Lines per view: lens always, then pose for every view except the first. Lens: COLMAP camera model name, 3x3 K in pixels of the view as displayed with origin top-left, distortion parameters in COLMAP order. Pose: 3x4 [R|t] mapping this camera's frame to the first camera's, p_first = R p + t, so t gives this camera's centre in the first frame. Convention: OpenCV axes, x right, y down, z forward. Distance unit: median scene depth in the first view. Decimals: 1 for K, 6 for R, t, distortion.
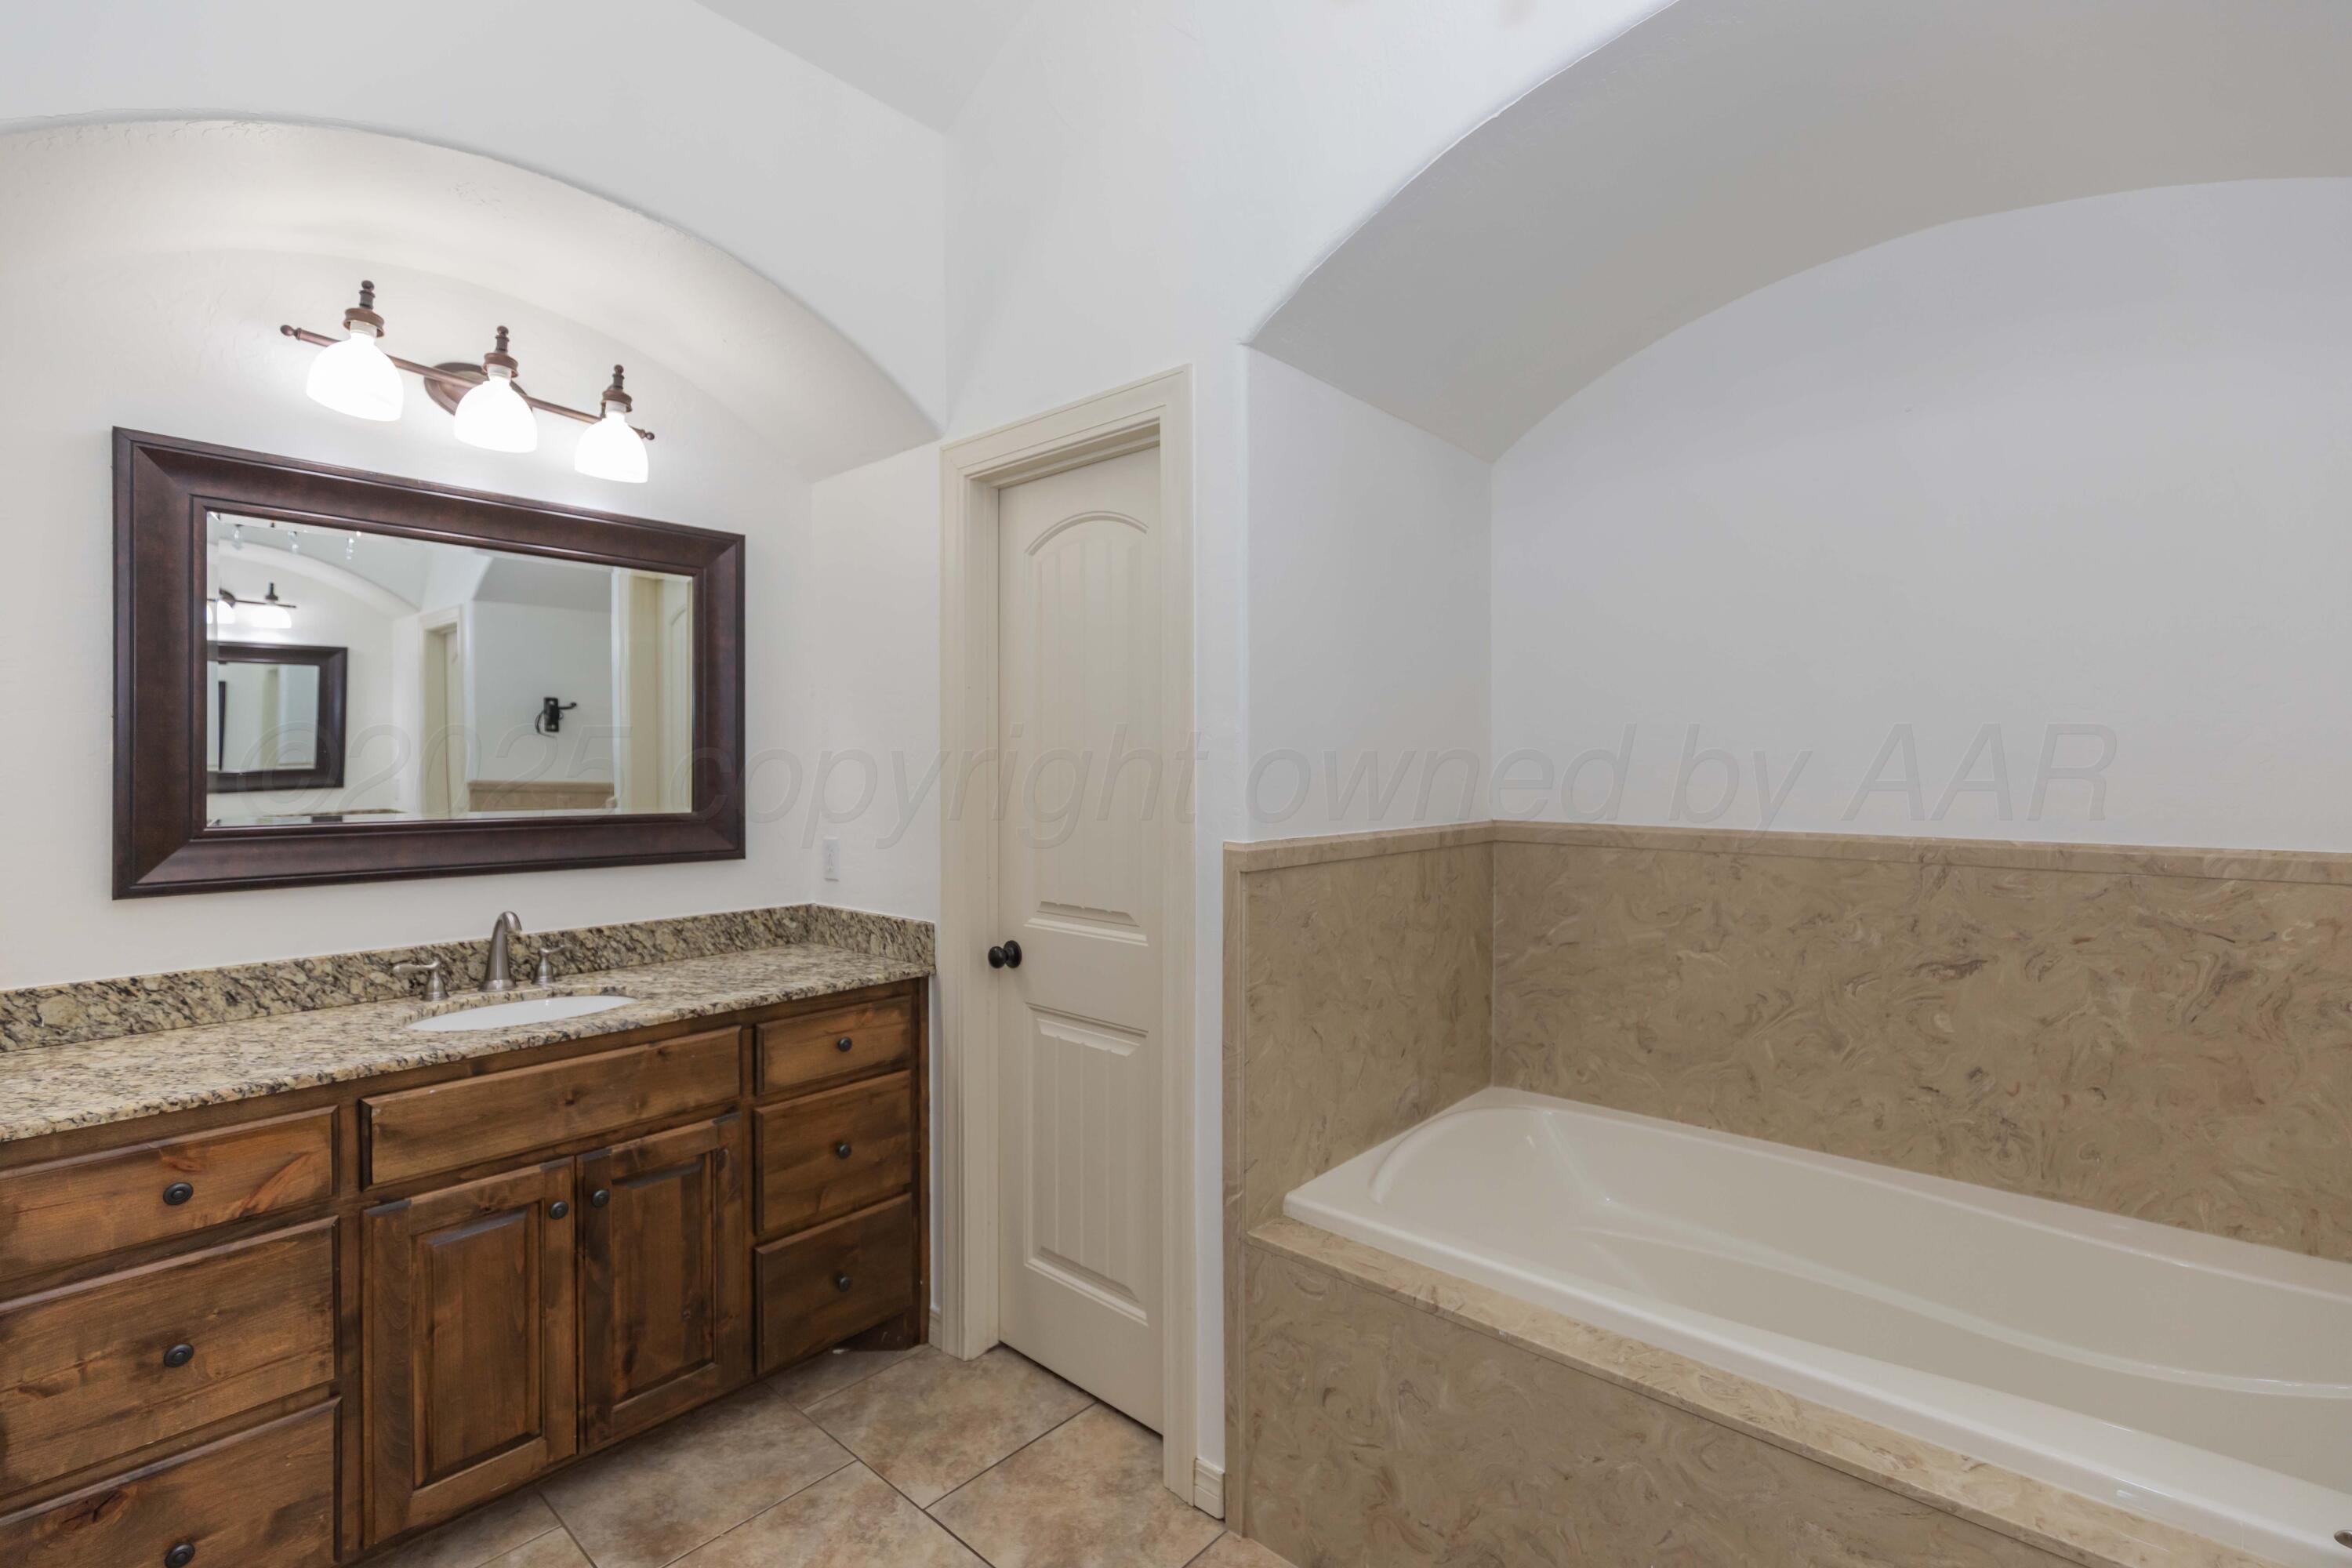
lens RADIAL K [[1064.8, 0, 1177.7], [0, 1064.8, 765.6], [0, 0, 1]] dist [0.000891, 0.000395]
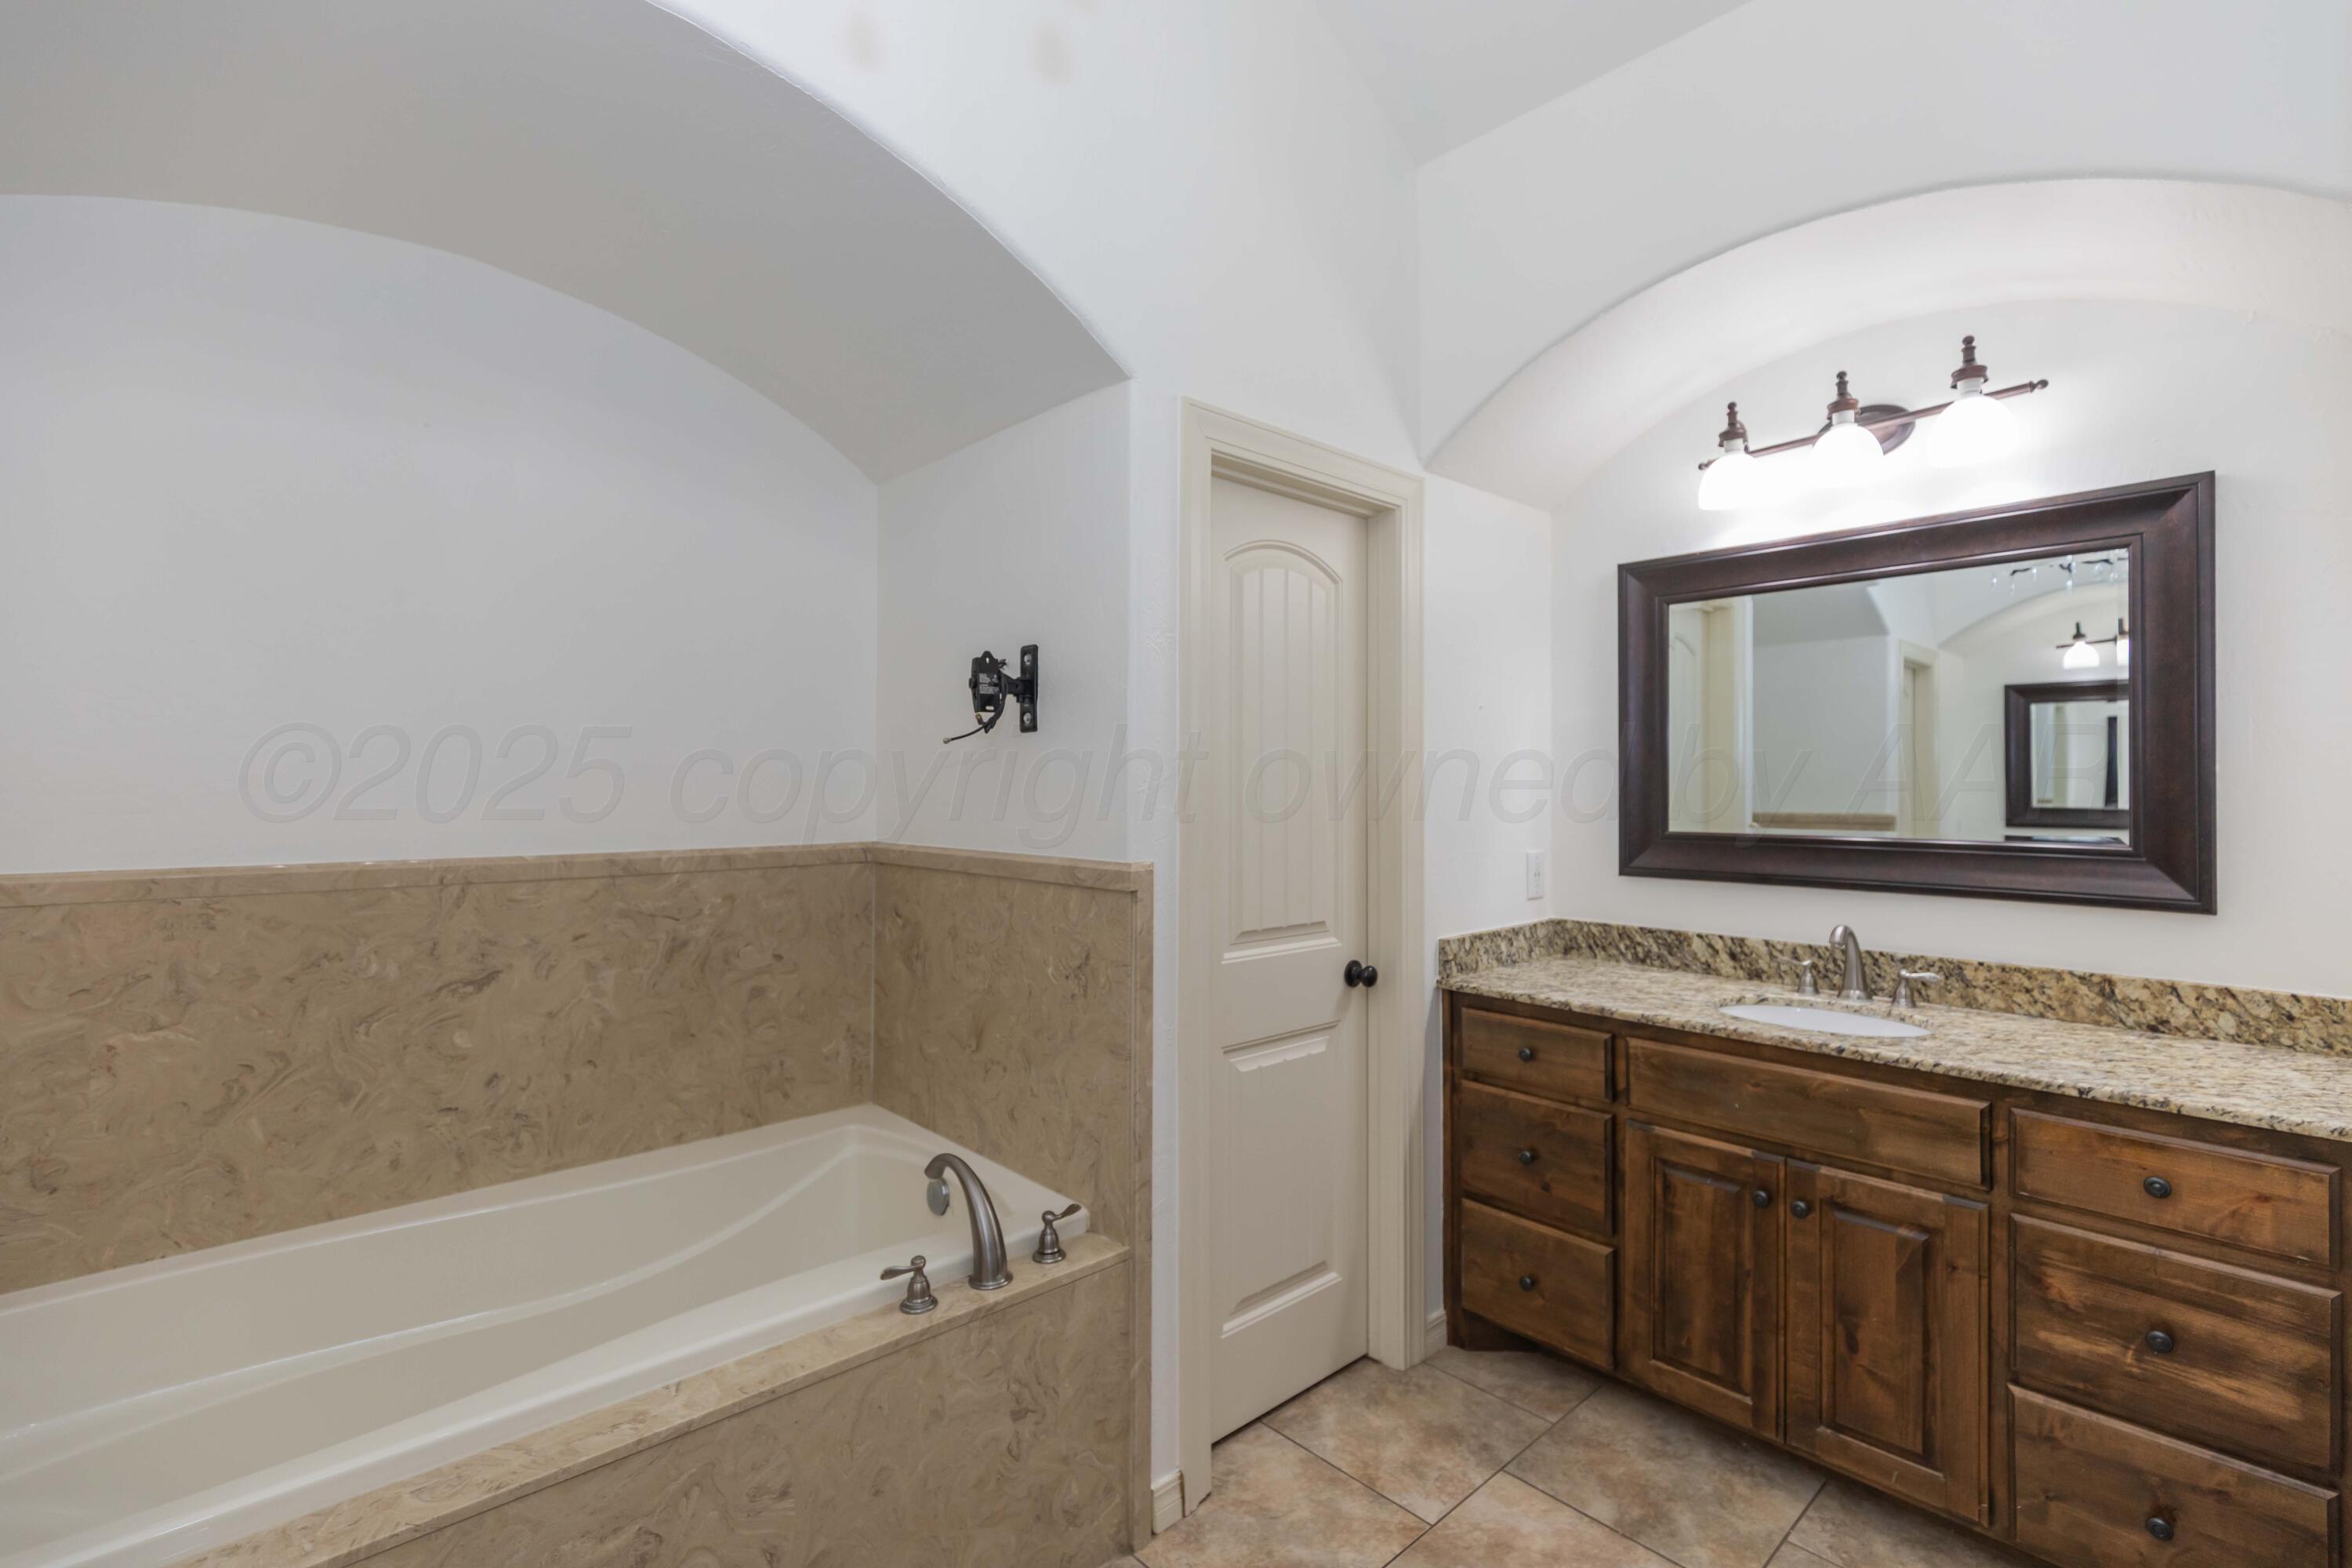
lens RADIAL K [[1042.6, 0, 1168.7], [0, 1042.6, 782.8], [0, 0, 1]] dist [0.002986, -0.000697]
pose [[-0.097629, -0.007107, -0.995197, 0.478483], [-0.005035, 0.999965, -0.006647, 0.007302], [0.995210, 0.004362, -0.097662, 0.456395]]
